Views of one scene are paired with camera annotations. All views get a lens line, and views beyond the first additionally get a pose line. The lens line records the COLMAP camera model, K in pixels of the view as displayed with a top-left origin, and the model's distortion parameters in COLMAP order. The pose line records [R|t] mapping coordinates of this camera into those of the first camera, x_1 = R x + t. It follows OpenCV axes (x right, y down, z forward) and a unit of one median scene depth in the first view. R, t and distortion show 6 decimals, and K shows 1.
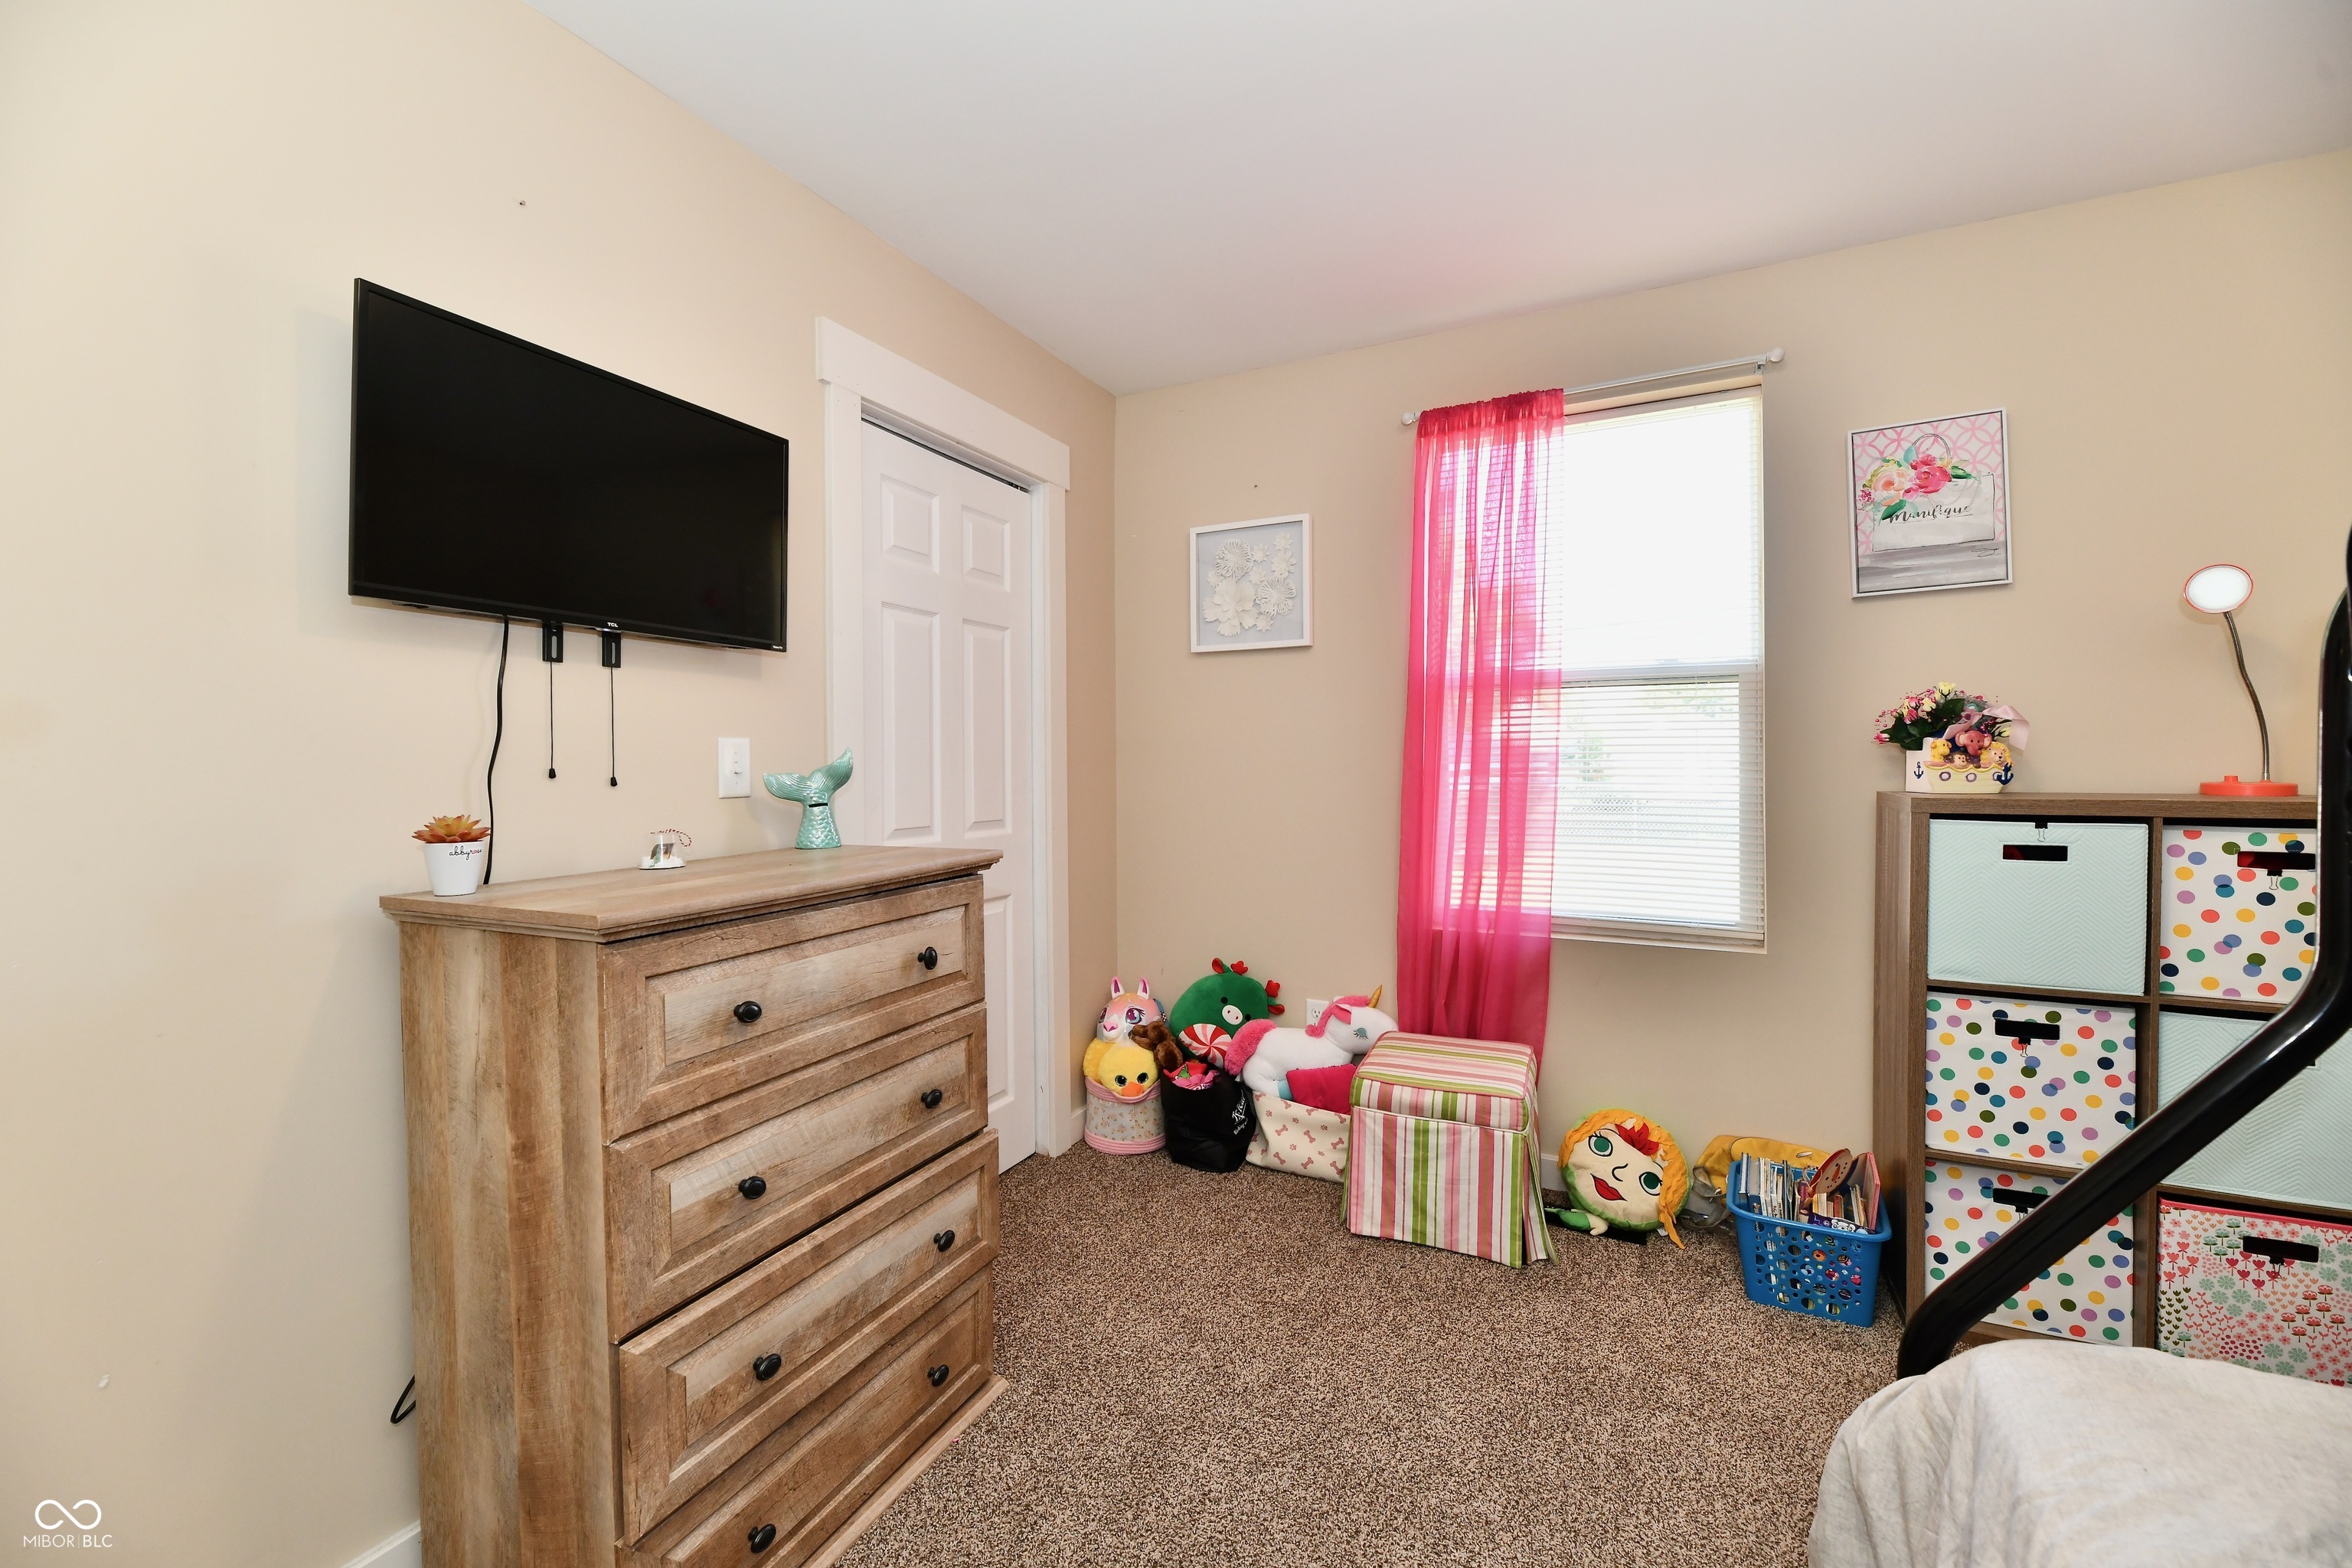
lens RADIAL K [[960.6, 0, 1168.5], [0, 960.6, 764.2], [0, 0, 1]] dist [-0.000711, -0.003356]
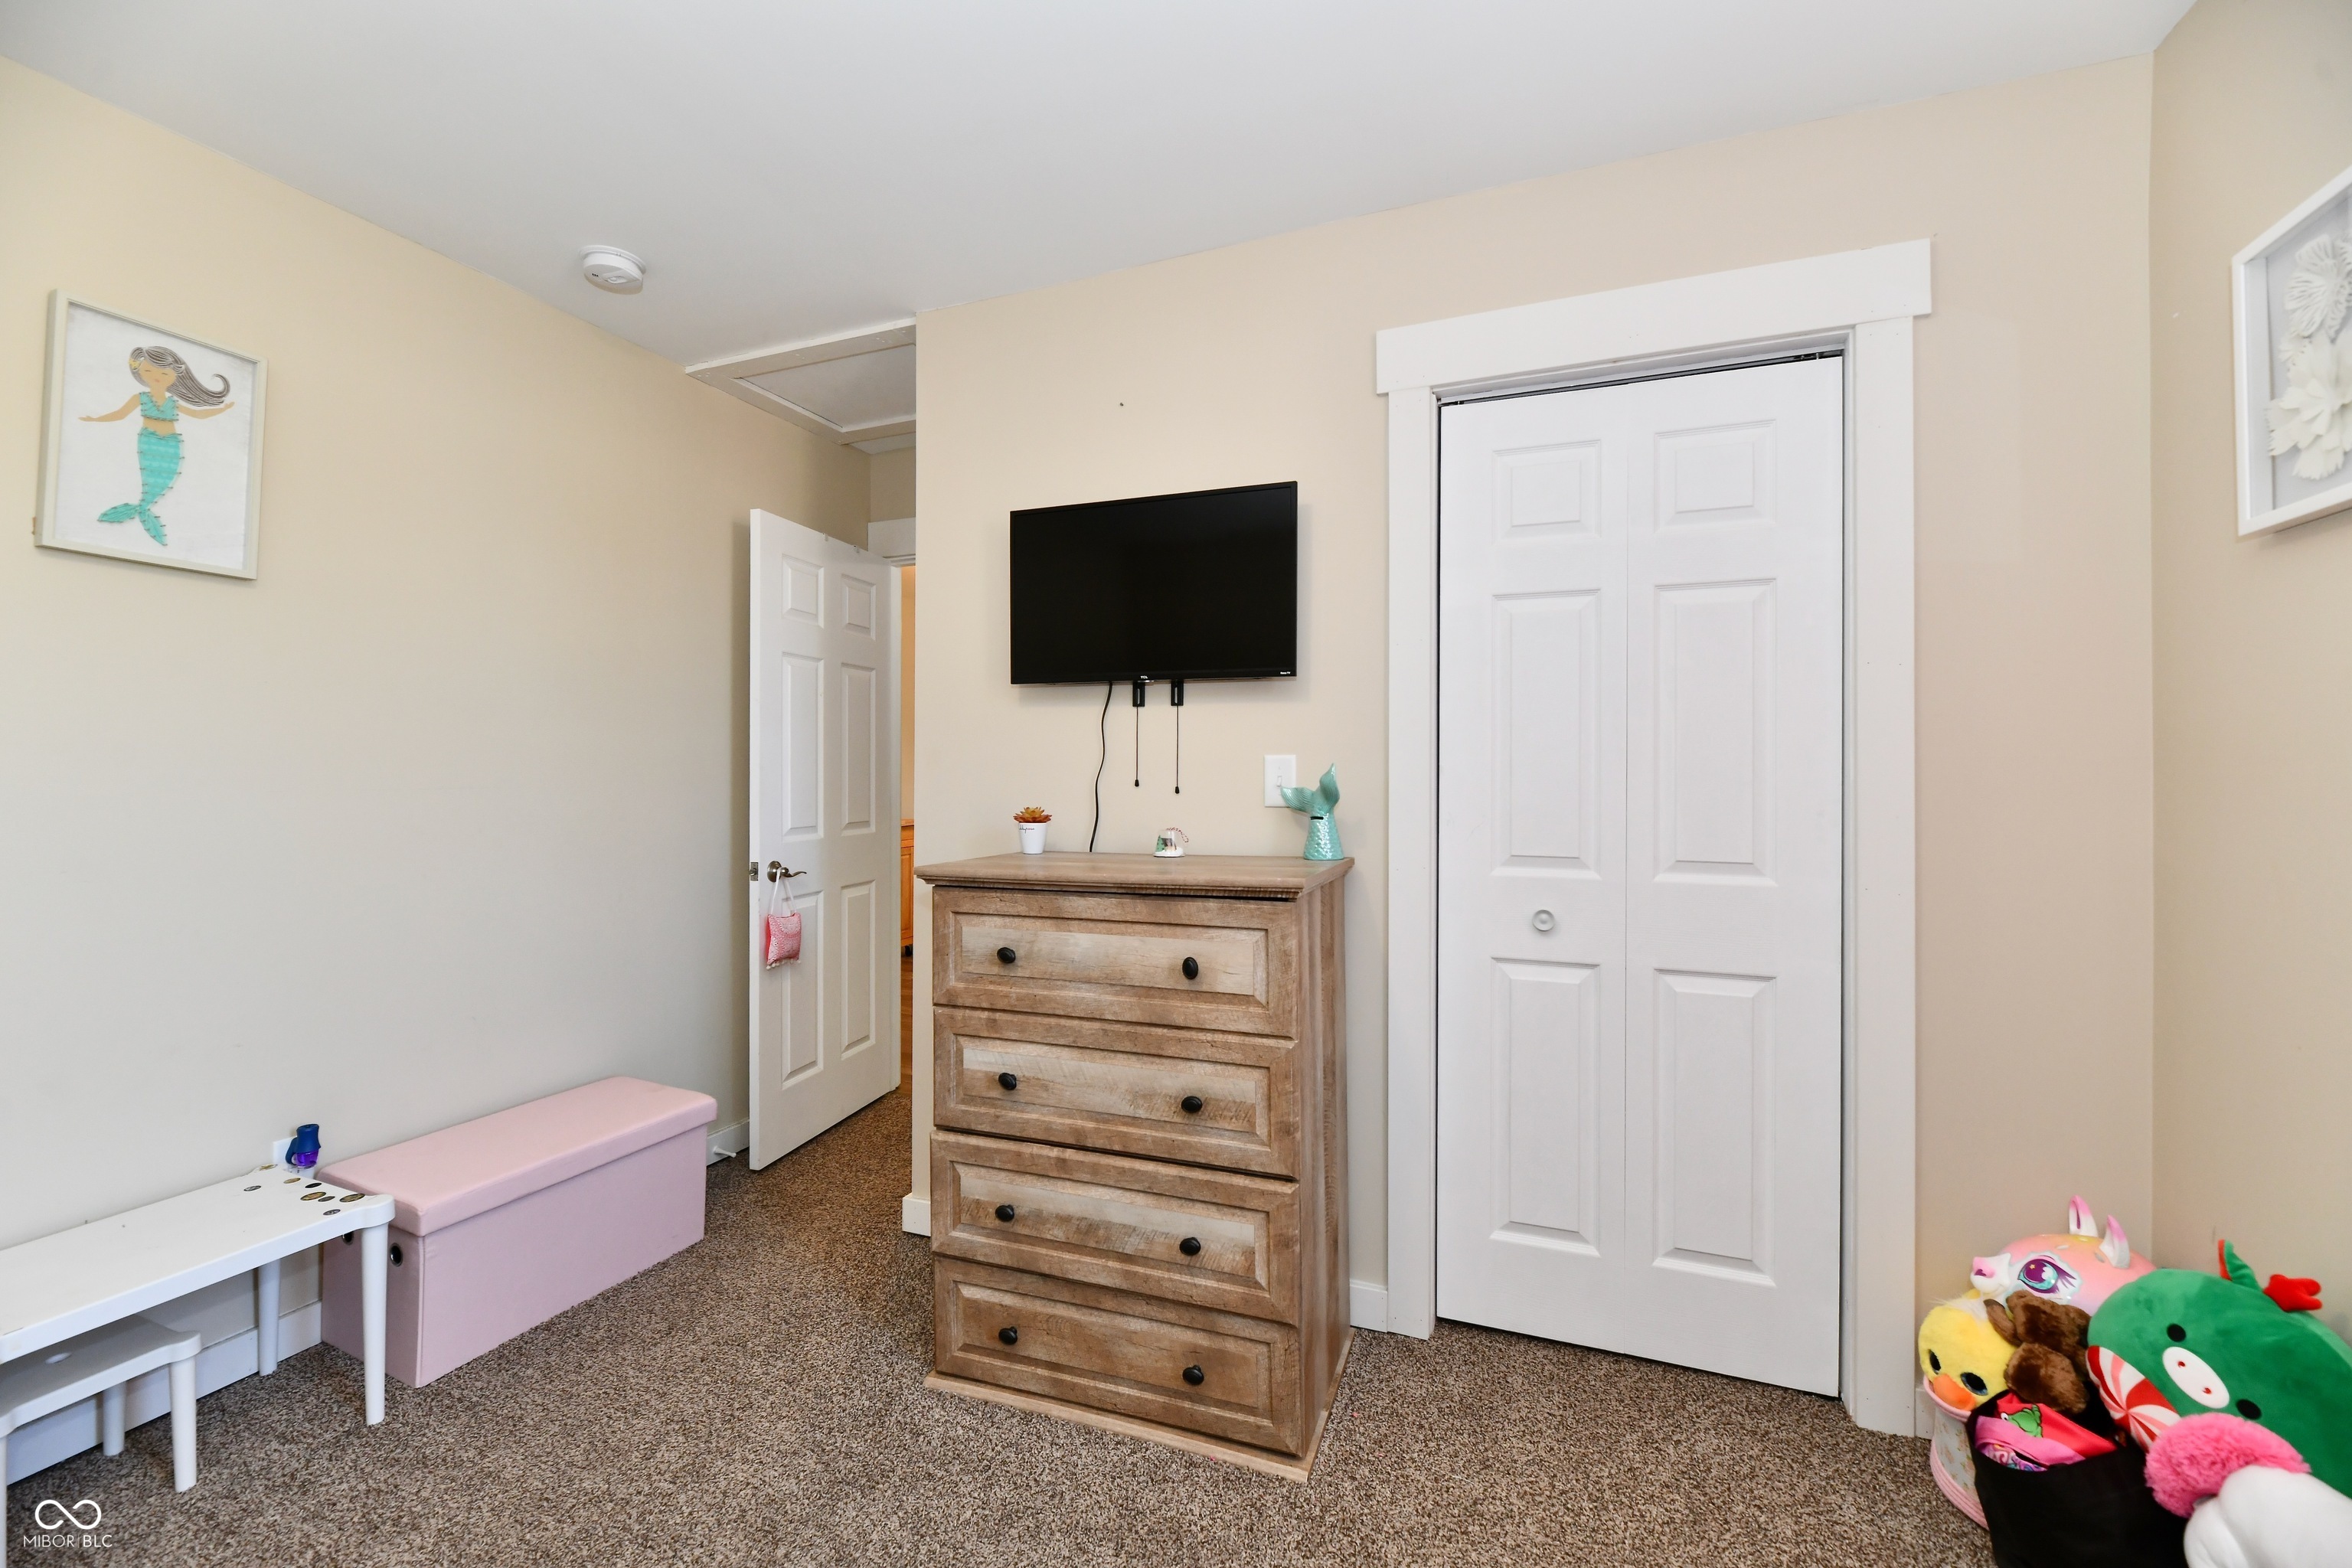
lens RADIAL K [[960.6, 0, 1168.5], [0, 960.6, 764.2], [0, 0, 1]] dist [-0.000711, -0.003356]
pose [[0.085217, 0.001192, -0.996362, 0.628217], [-0.002293, 0.999997, 0.001000, -0.015962], [0.996360, 0.002199, 0.085220, 0.708276]]
